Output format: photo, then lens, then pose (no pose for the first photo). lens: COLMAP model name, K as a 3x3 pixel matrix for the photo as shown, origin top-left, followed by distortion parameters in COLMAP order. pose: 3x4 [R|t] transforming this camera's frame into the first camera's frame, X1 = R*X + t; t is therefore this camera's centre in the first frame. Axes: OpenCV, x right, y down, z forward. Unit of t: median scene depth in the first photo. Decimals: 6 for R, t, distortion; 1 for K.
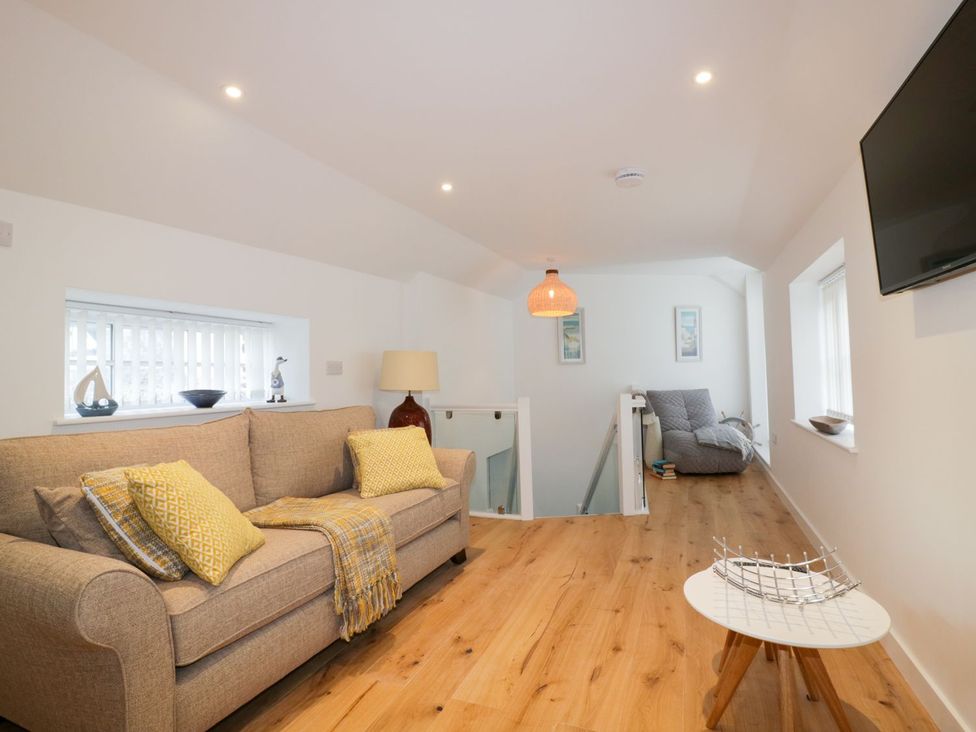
lens RADIAL K [[513.5, 0, 490.1], [0, 513.5, 357.2], [0, 0, 1]] dist [0.002490, -0.013631]
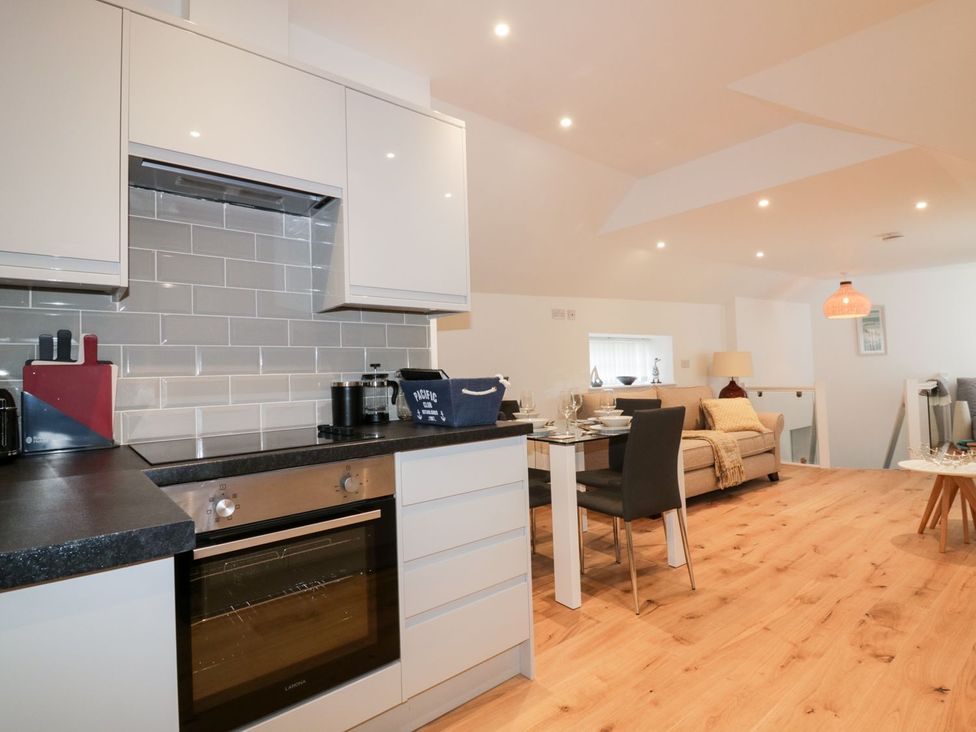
lens RADIAL K [[503.7, 0, 493.8], [0, 503.7, 357.5], [0, 0, 1]] dist [0.000015, -0.013915]
pose [[0.863702, -0.025109, -0.503378, -0.017191], [0.032215, 0.999466, 0.005421, -0.034623], [0.502973, -0.020898, 0.864050, -0.912703]]
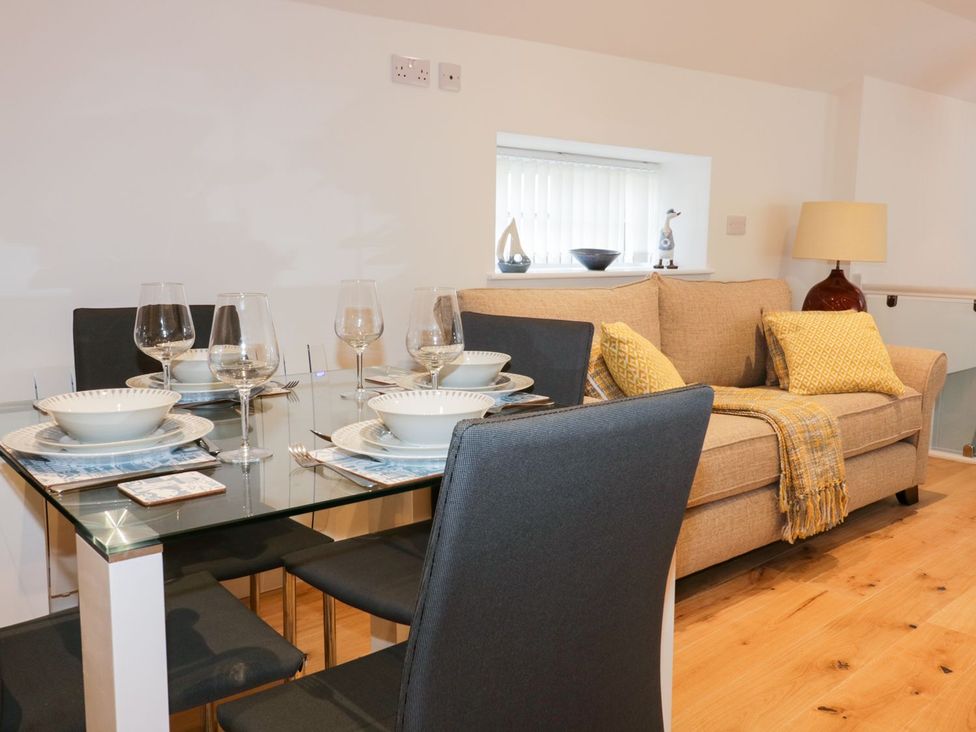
lens RADIAL K [[862.0, 0, 486.3], [0, 862.0, 359.7], [0, 0, 1]] dist [0.012996, -0.001450]
pose [[0.897946, 0.090496, -0.430701, -0.095046], [-0.013991, 0.984006, 0.177583, -0.005194], [0.439883, -0.153434, 0.884851, -0.329674]]
